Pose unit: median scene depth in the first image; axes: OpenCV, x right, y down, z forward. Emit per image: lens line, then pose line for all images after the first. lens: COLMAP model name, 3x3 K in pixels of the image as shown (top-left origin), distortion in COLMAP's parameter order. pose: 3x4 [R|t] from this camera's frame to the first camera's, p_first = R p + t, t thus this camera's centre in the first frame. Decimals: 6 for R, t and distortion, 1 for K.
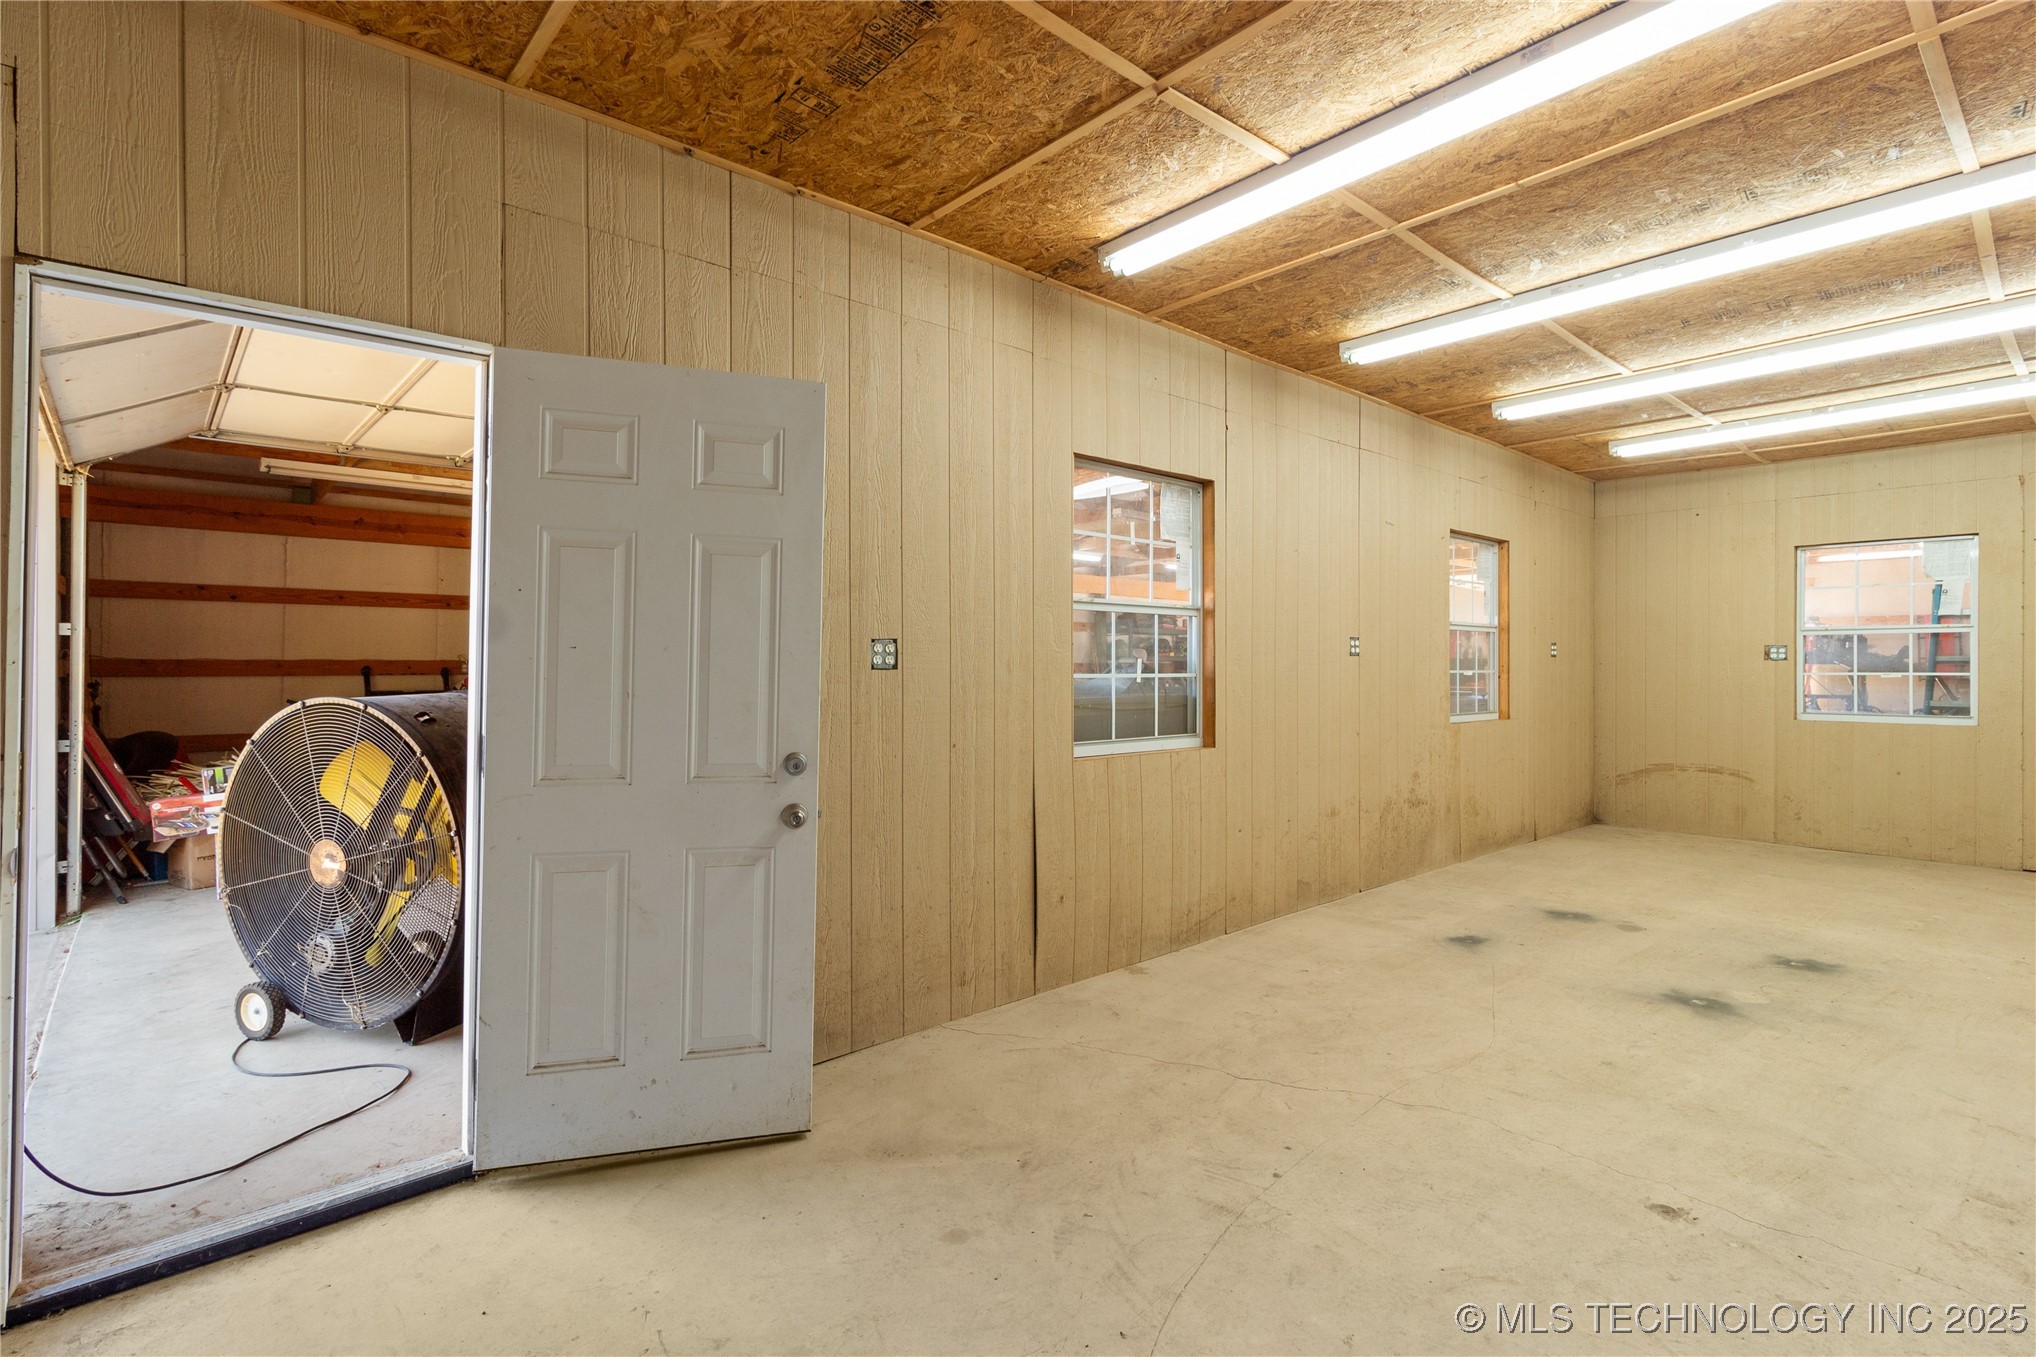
lens RADIAL K [[973.7, 0, 1028.6], [0, 973.7, 664.5], [0, 0, 1]] dist [0.012884, -0.000462]
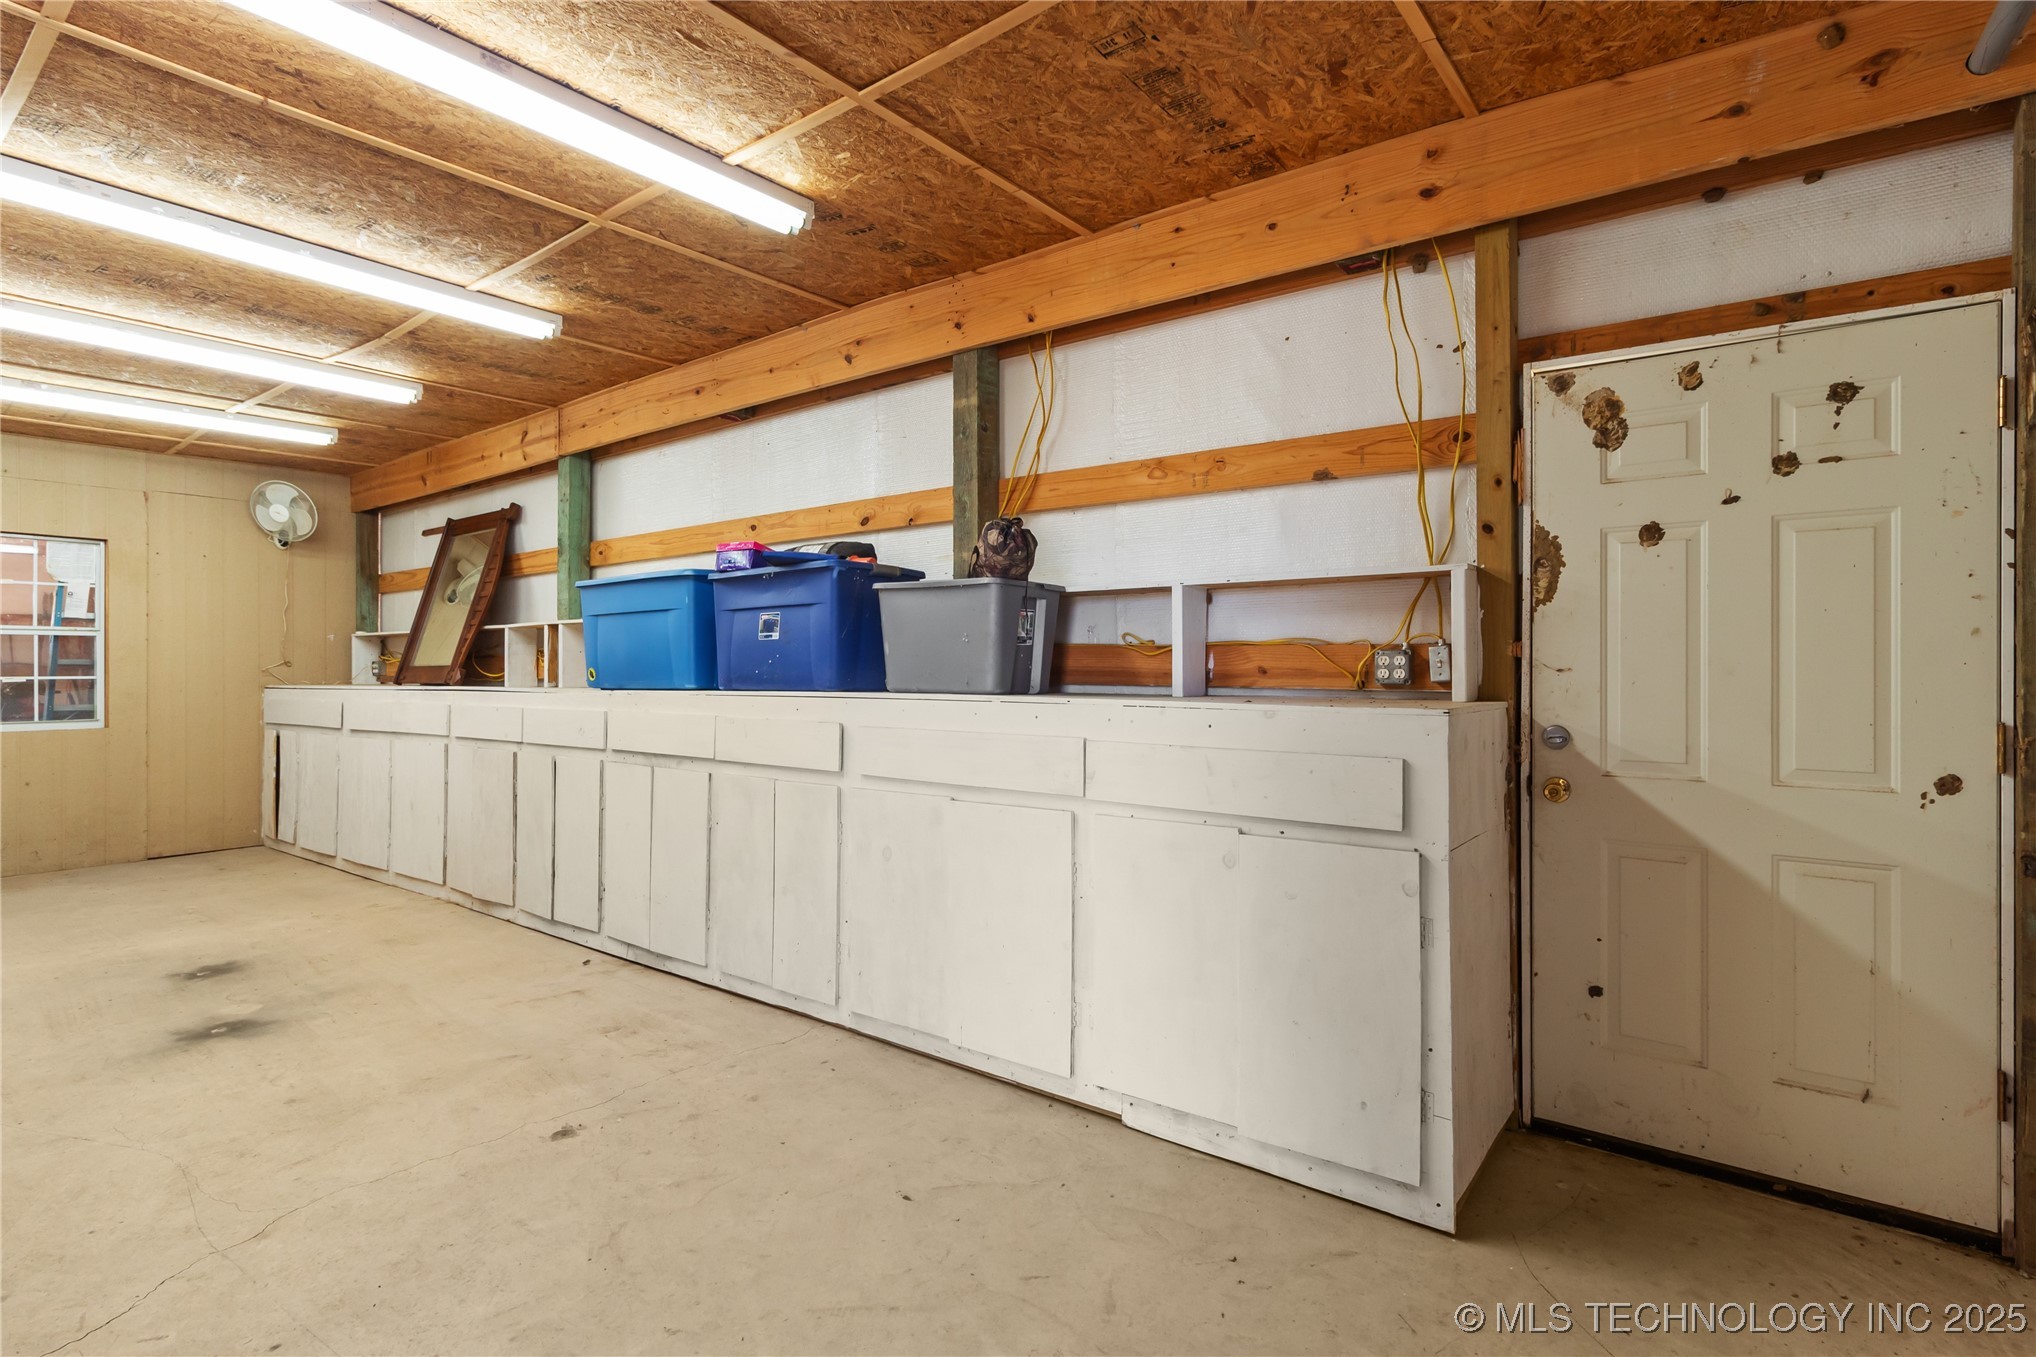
lens RADIAL K [[973.7, 0, 1028.6], [0, 973.7, 664.5], [0, 0, 1]] dist [0.012884, -0.000462]
pose [[-0.160947, 0.004182, 0.986954, -0.371217], [0.000387, 0.999991, -0.004174, 0.001717], [-0.986963, -0.000290, -0.160947, 0.401798]]
